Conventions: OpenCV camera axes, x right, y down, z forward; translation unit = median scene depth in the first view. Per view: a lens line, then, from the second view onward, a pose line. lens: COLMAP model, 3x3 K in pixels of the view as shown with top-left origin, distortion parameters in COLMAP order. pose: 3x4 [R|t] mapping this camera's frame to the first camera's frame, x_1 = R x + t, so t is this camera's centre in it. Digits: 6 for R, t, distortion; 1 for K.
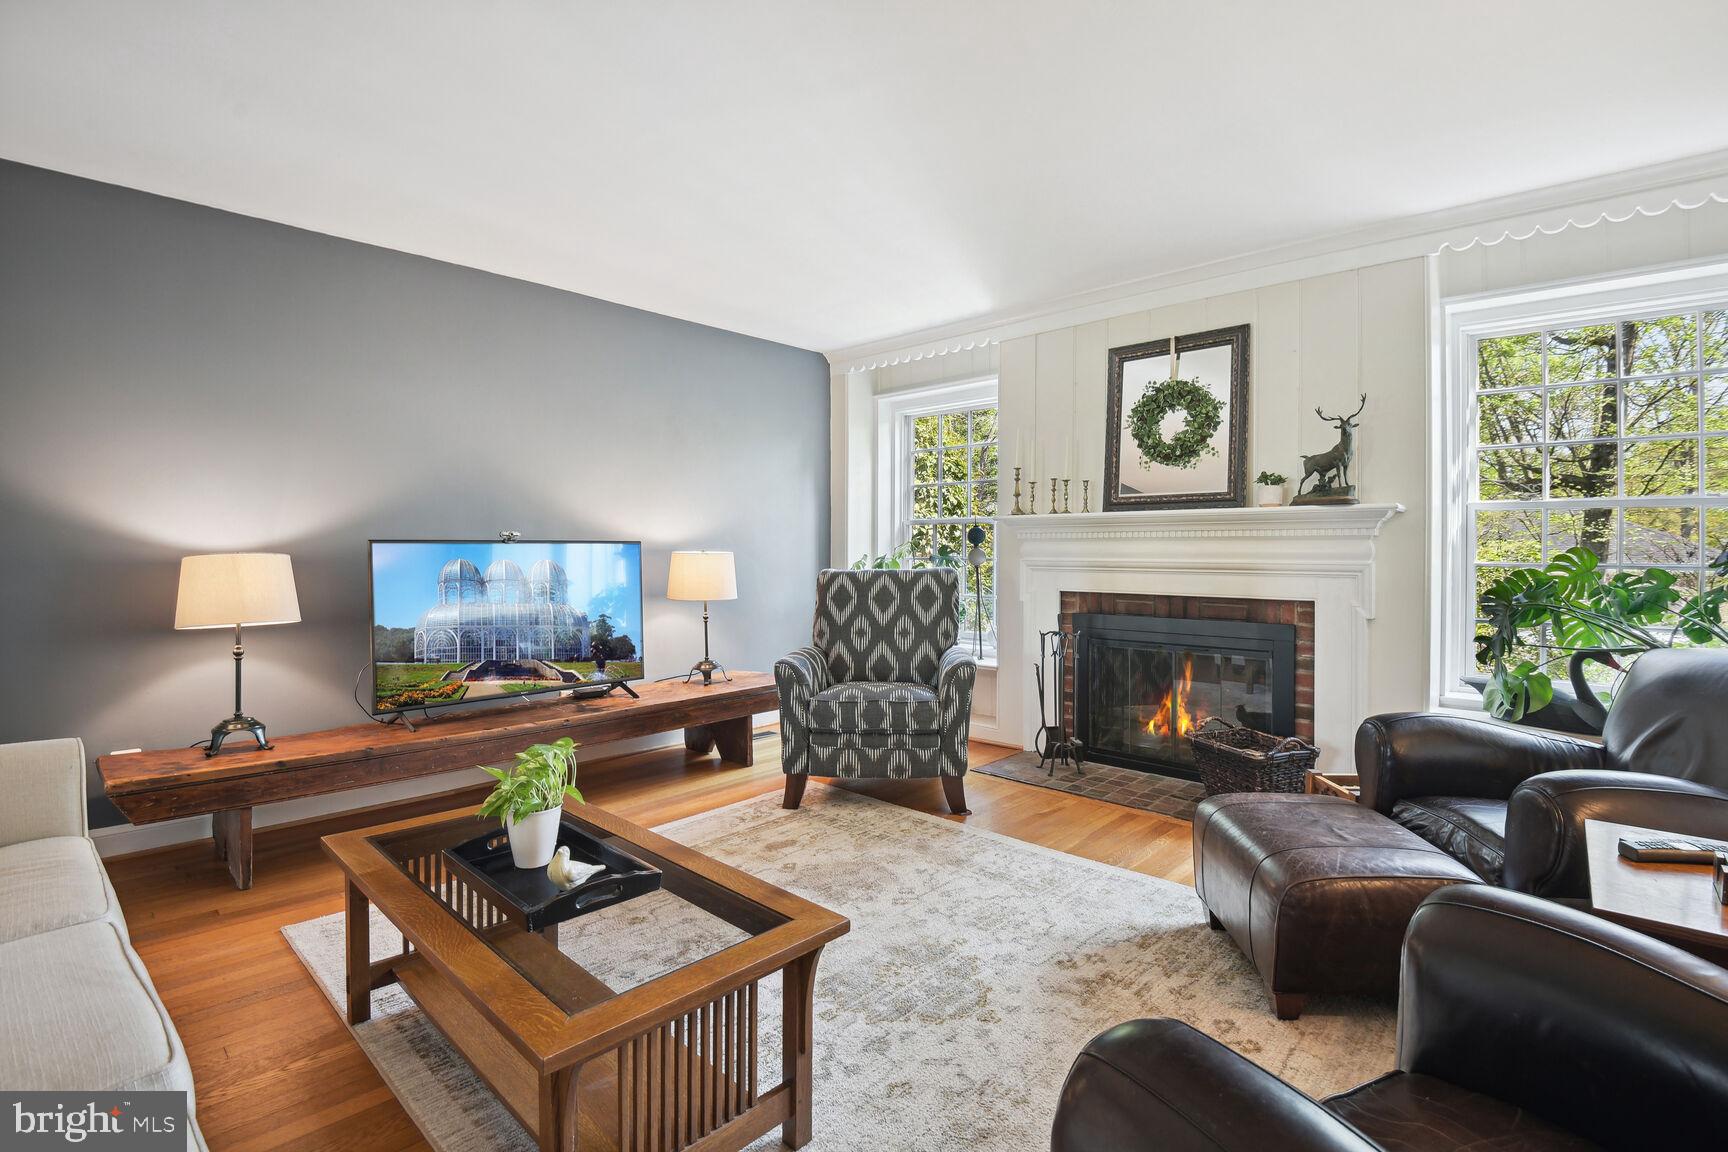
lens RADIAL K [[800.4, 0, 879.1], [0, 800.4, 550.1], [0, 0, 1]] dist [0.000363, -0.013167]
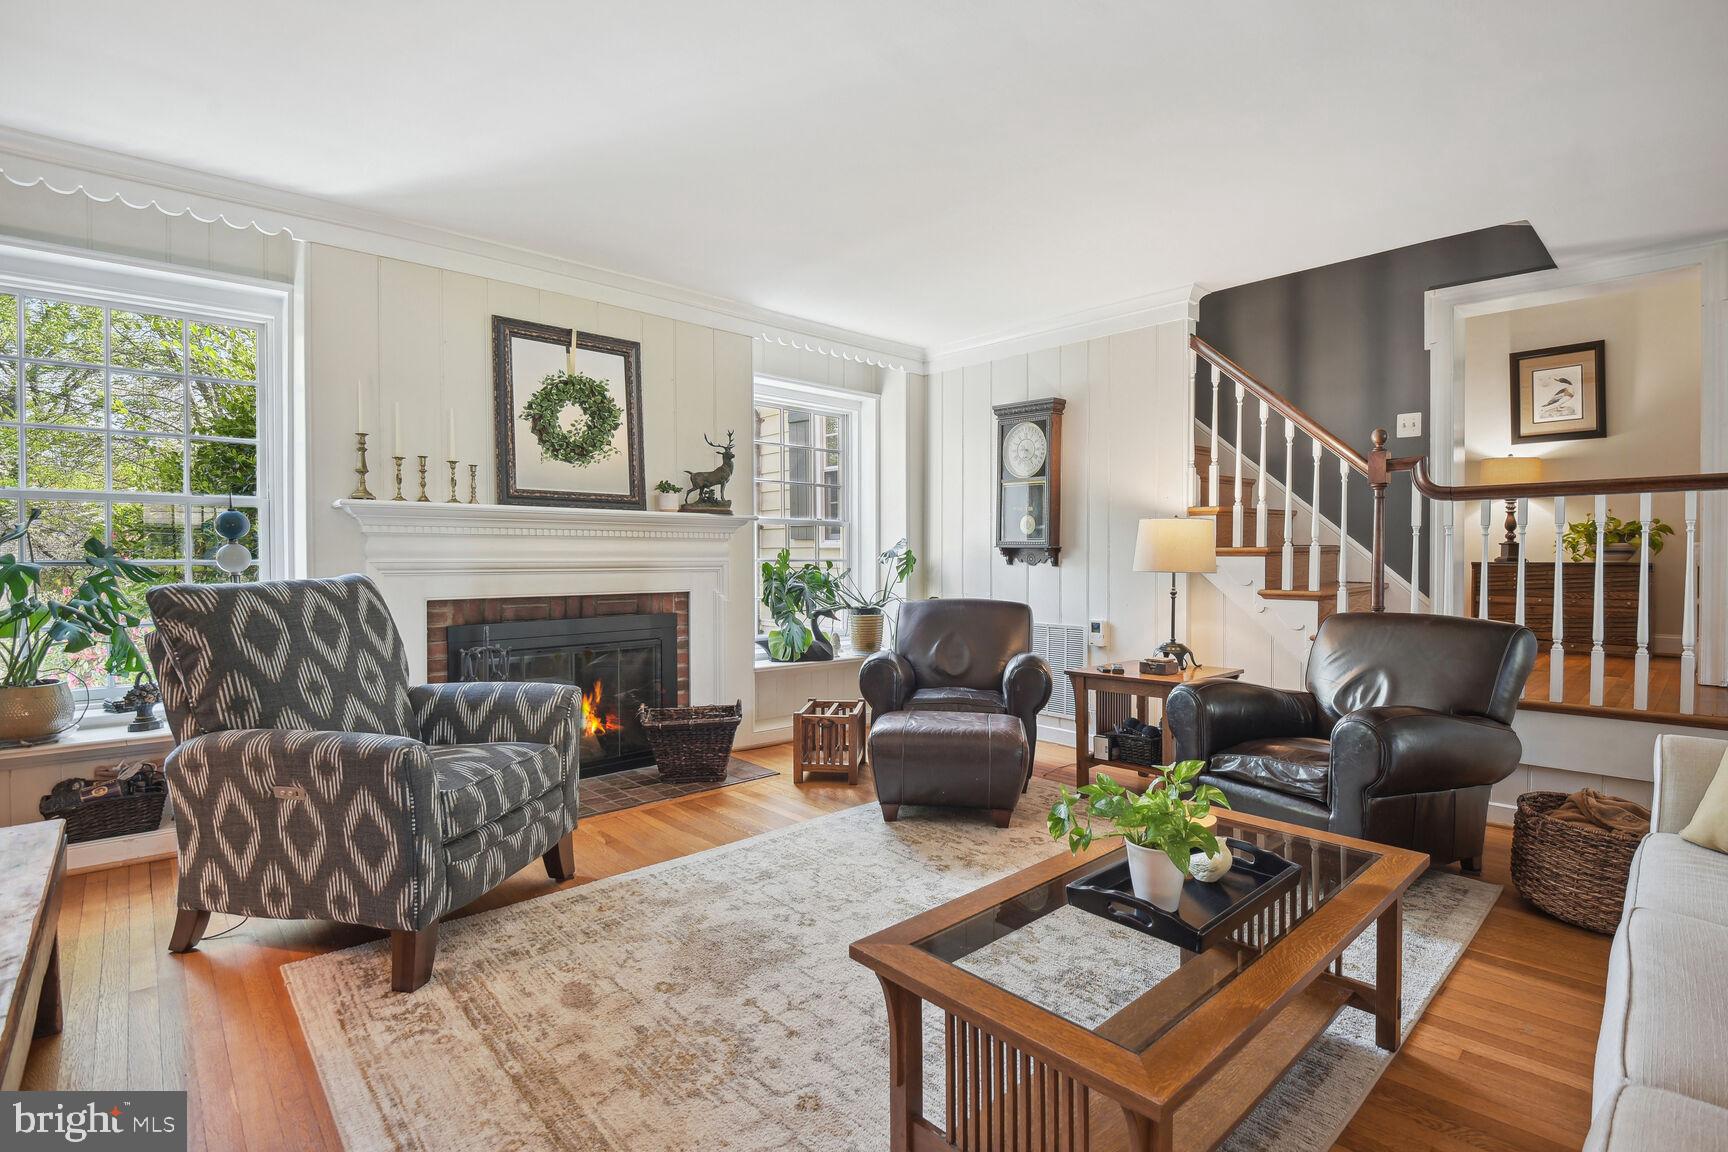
lens RADIAL K [[801.3, 0, 895.1], [0, 801.3, 572.8], [0, 0, 1]] dist [-0.001526, -0.016487]
pose [[0.079402, -0.025428, 0.996518, -0.639994], [-0.003086, 0.999664, 0.025754, 0.002770], [-0.996838, -0.005120, 0.079297, 0.590451]]
